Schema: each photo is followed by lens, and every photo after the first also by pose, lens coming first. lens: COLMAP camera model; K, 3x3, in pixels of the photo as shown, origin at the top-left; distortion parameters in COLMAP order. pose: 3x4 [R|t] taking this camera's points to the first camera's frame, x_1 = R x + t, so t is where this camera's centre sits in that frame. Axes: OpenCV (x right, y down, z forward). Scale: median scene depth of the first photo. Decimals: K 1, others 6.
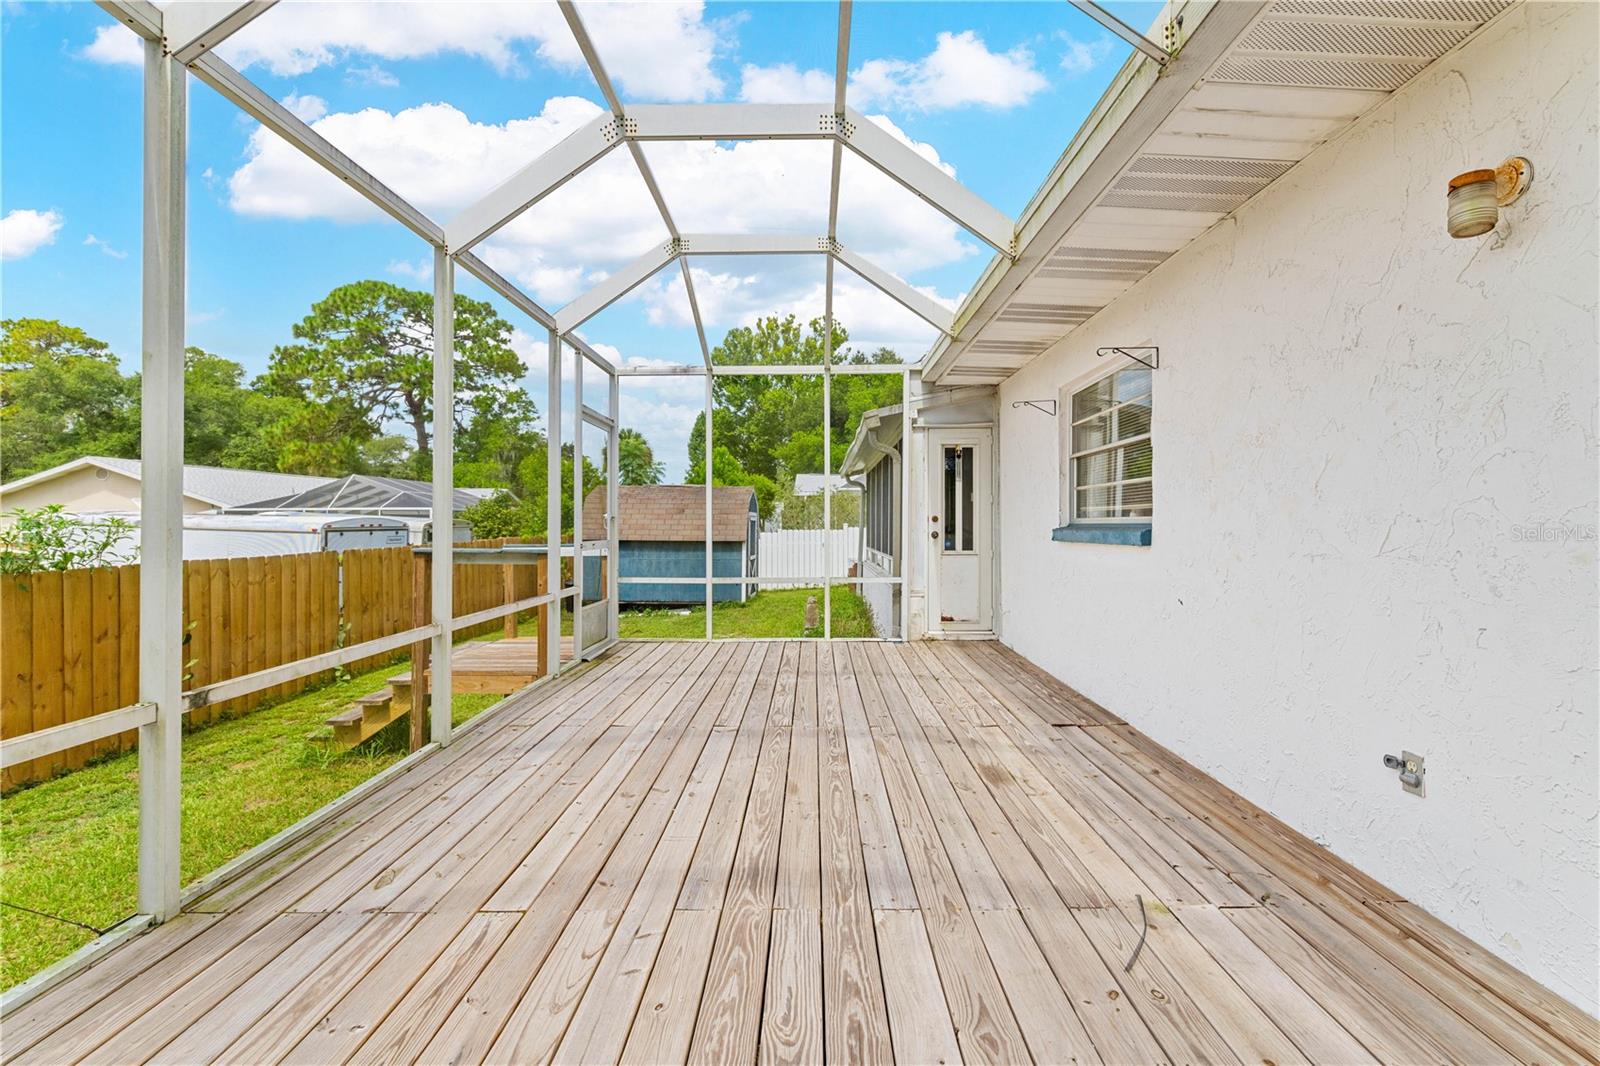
lens RADIAL K [[689.0, 0, 799.7], [0, 689.0, 528.4], [0, 0, 1]] dist [-0.000435, 0.000878]
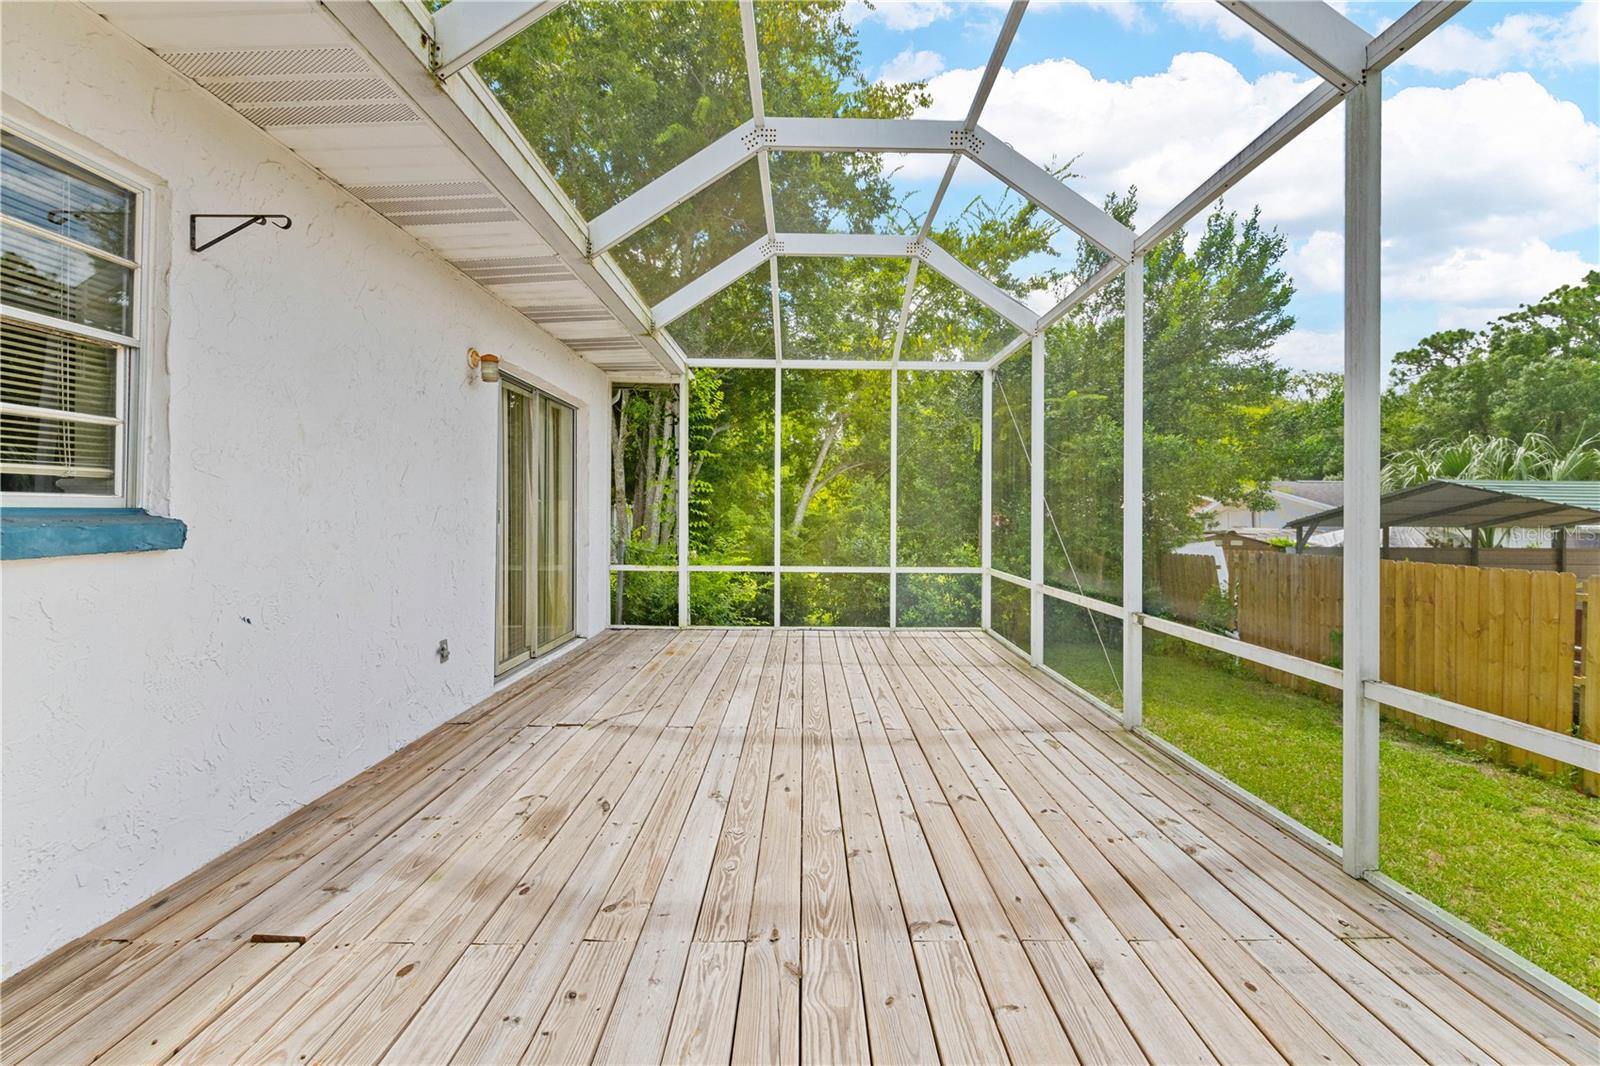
lens RADIAL K [[689.0, 0, 797.1], [0, 689.0, 531.6], [0, 0, 1]] dist [-0.000435, 0.000878]
pose [[-0.999917, -0.007938, -0.010172, -0.002179], [-0.008273, 0.999408, 0.033386, -0.014890], [0.009901, 0.033468, -0.999391, 2.057987]]
